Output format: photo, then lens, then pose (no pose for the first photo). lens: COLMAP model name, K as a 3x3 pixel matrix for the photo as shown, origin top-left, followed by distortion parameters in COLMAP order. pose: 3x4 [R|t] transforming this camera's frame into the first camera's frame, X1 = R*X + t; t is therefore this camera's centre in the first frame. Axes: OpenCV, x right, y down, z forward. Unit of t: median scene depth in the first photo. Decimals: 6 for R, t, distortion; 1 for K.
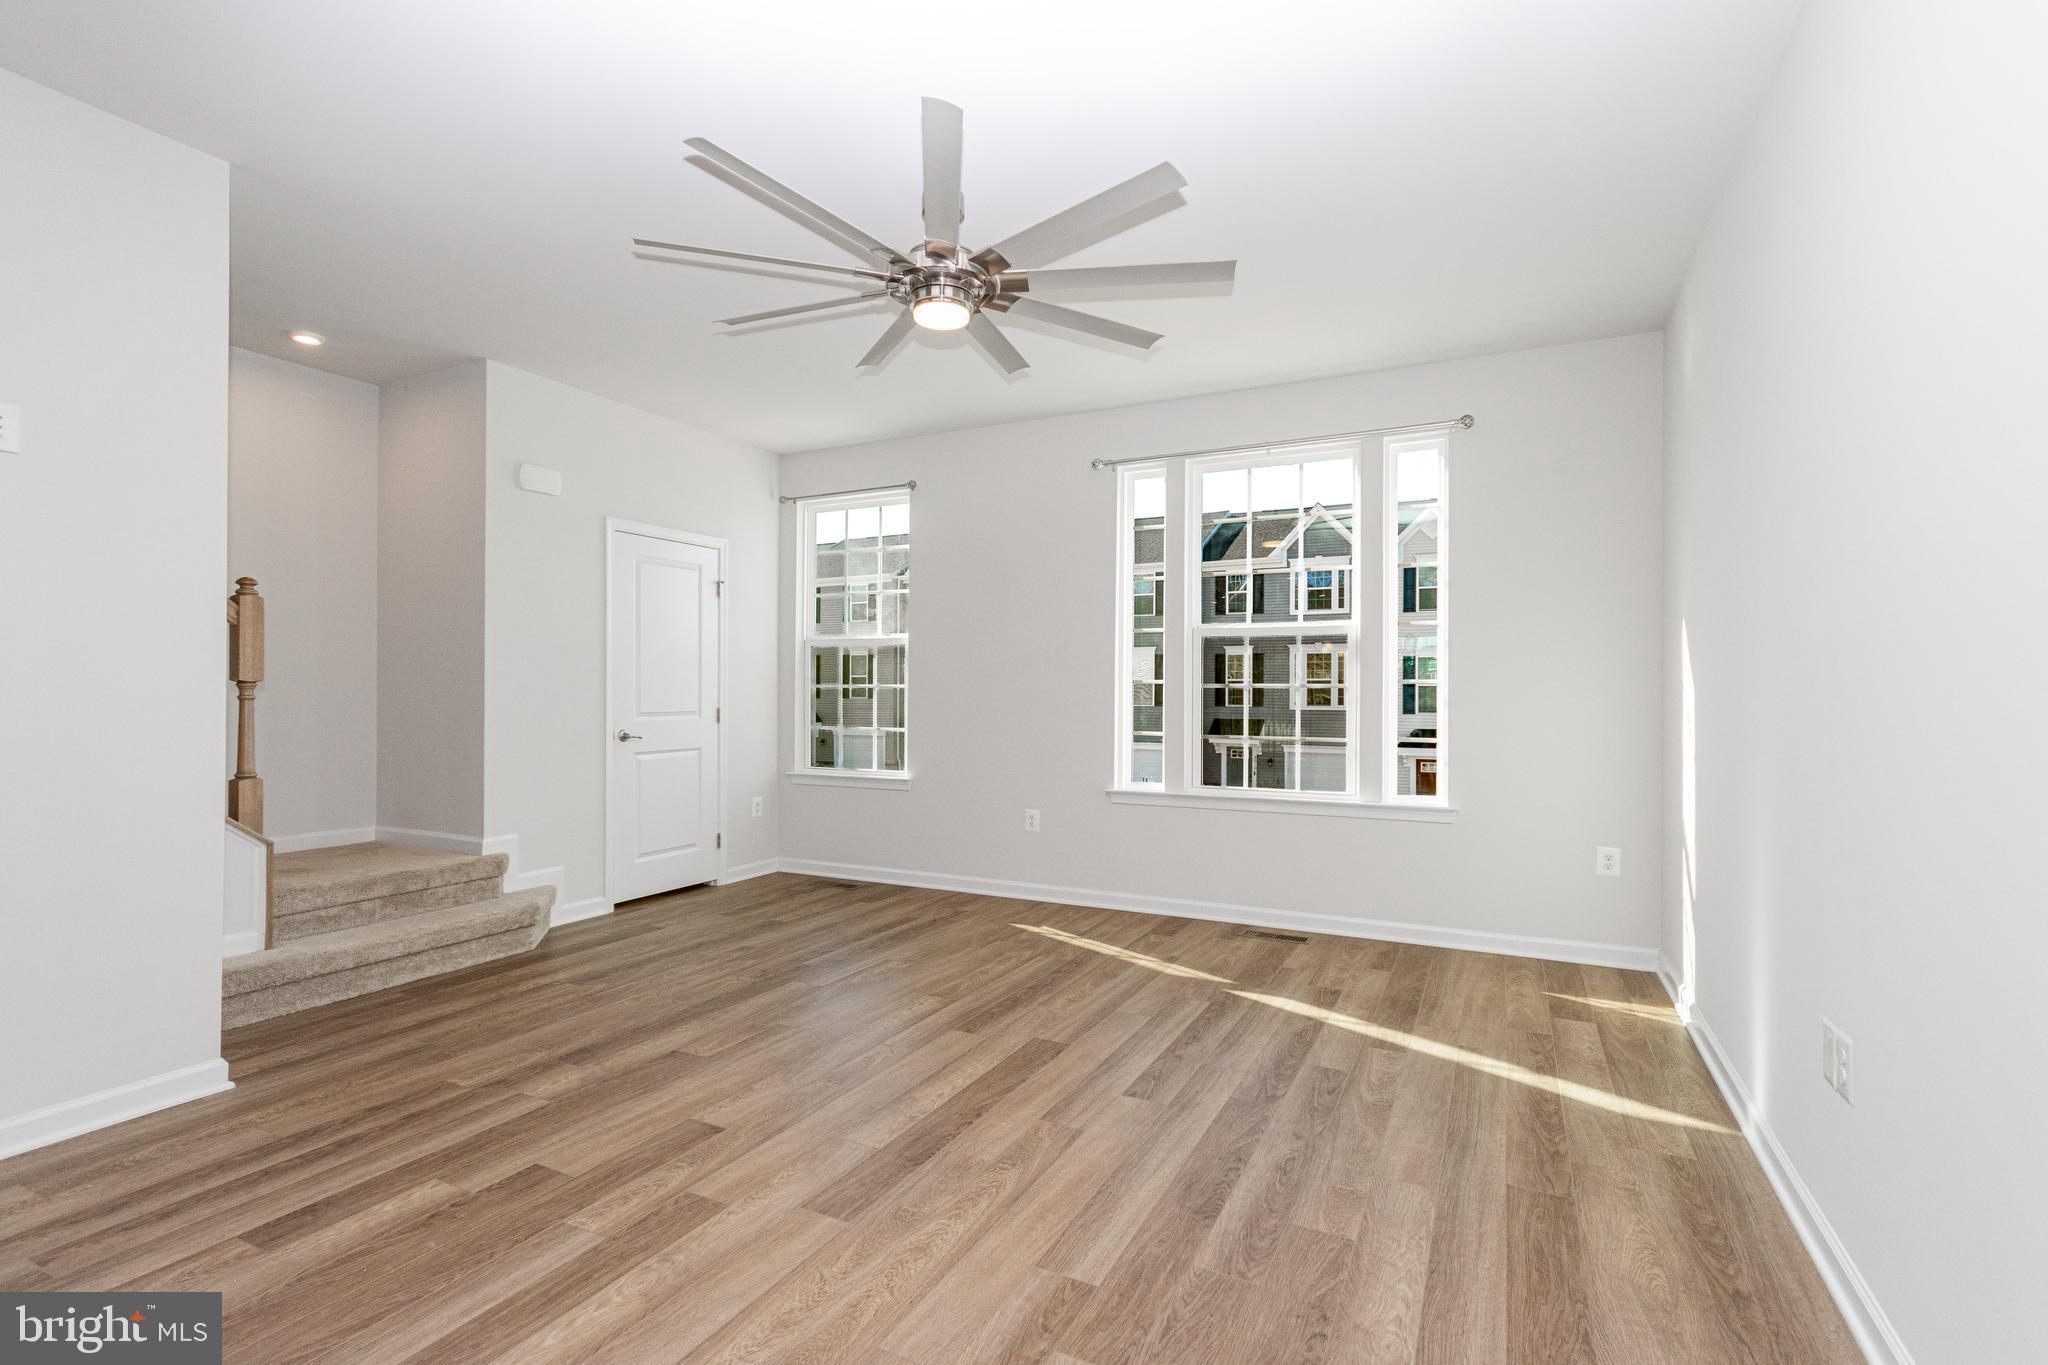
lens RADIAL K [[938.5, 0, 1023.2], [0, 938.5, 691.6], [0, 0, 1]] dist [0.005102, 0.001268]
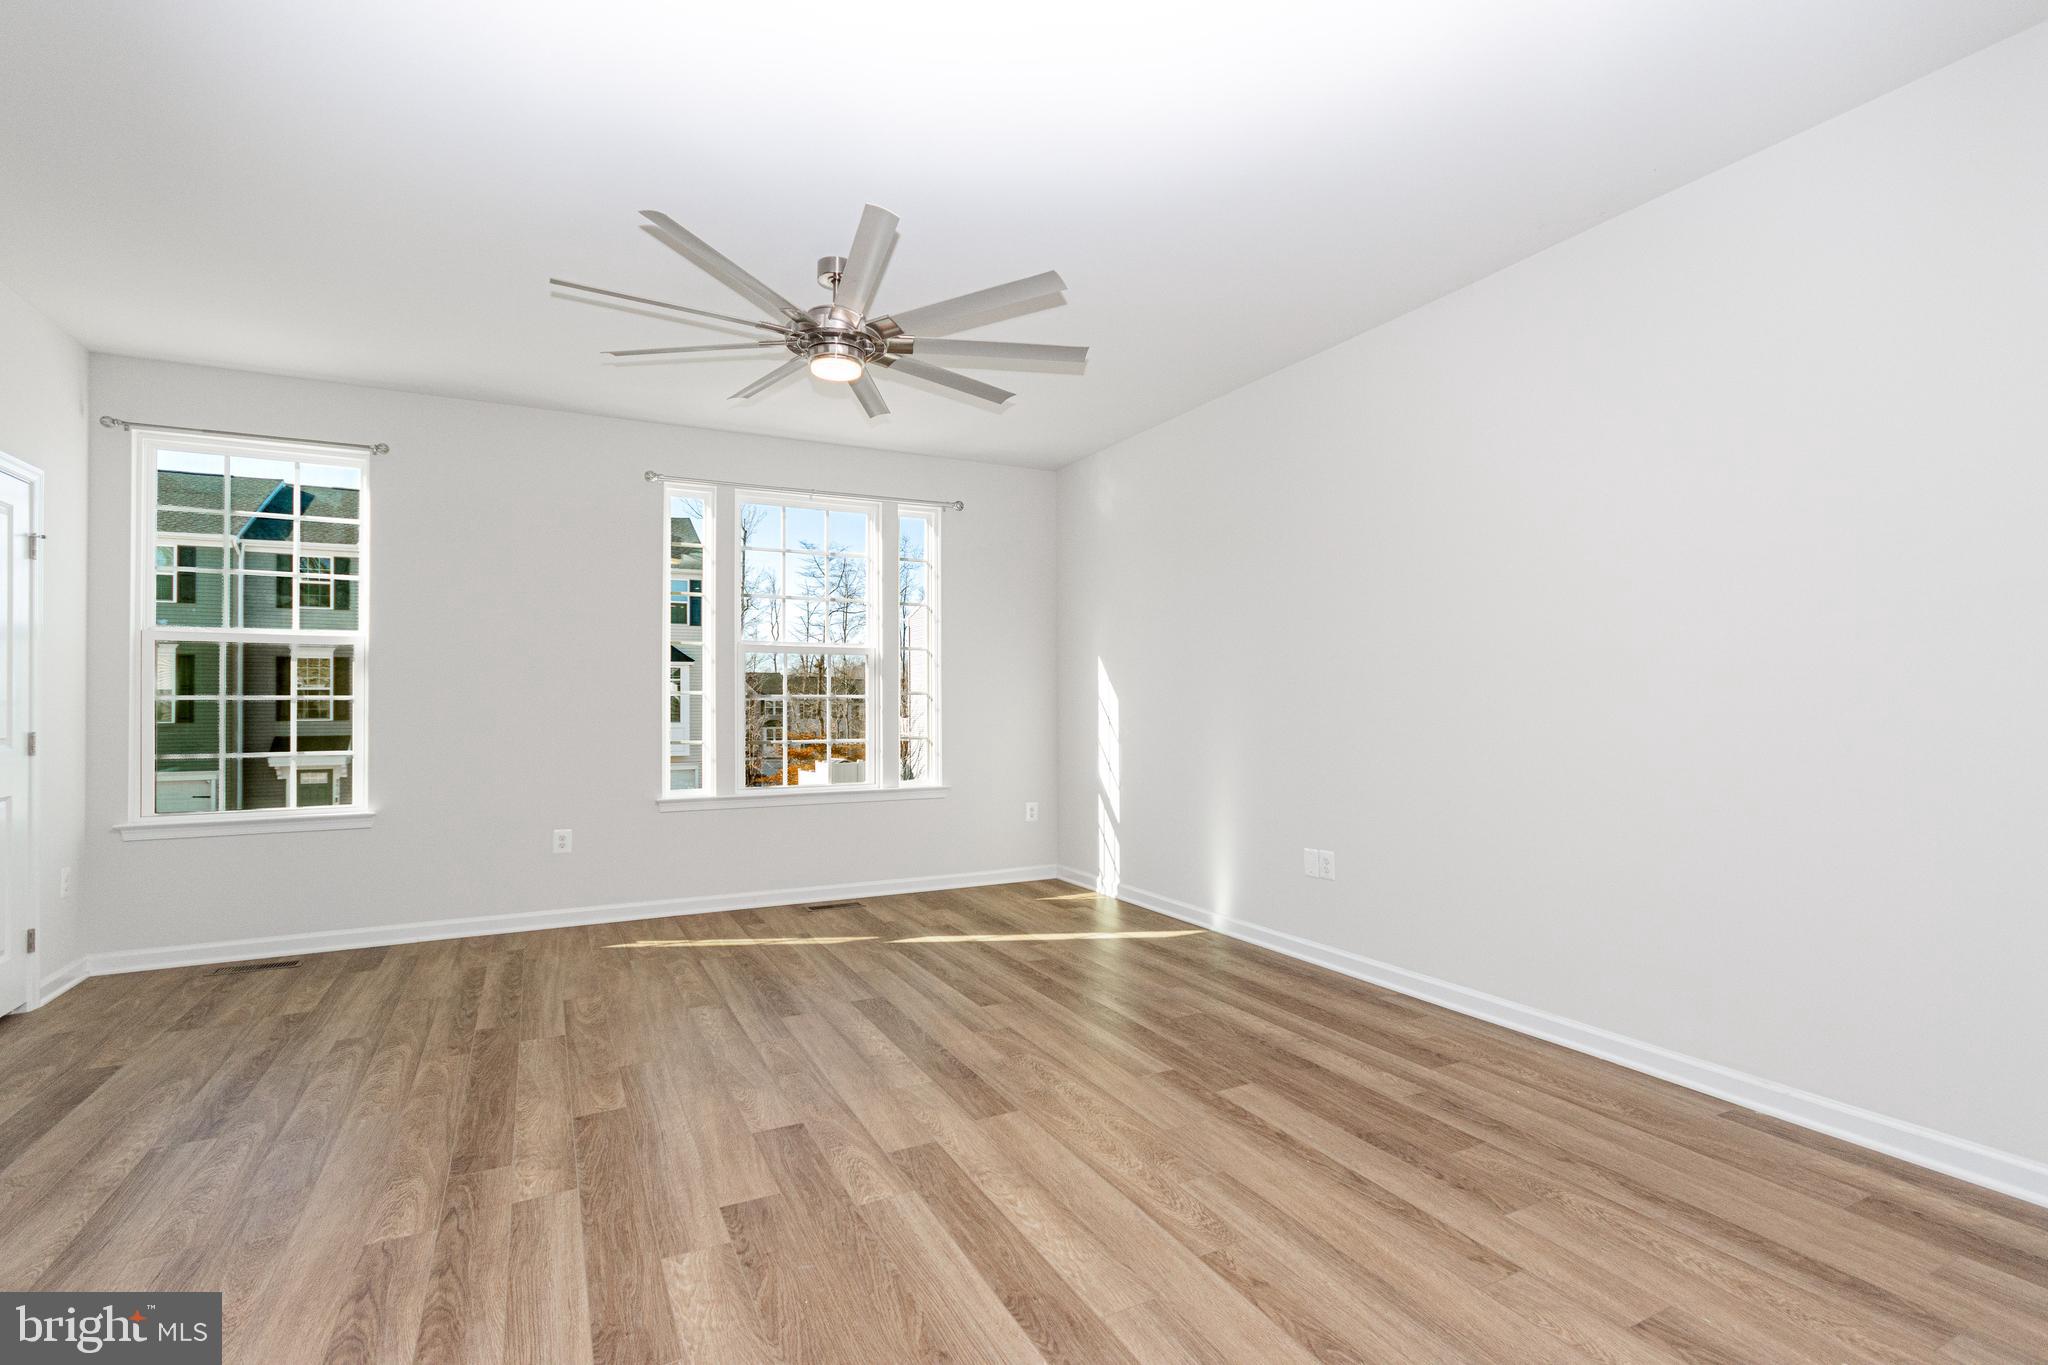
lens RADIAL K [[936.9, 0, 1021.8], [0, 936.9, 691.3], [0, 0, 1]] dist [-0.012744, 0.014152]
pose [[0.594346, 0.002108, 0.804207, -0.776561], [0.004785, 0.999970, -0.006158, -0.005910], [-0.804196, 0.007508, 0.594317, 0.140174]]
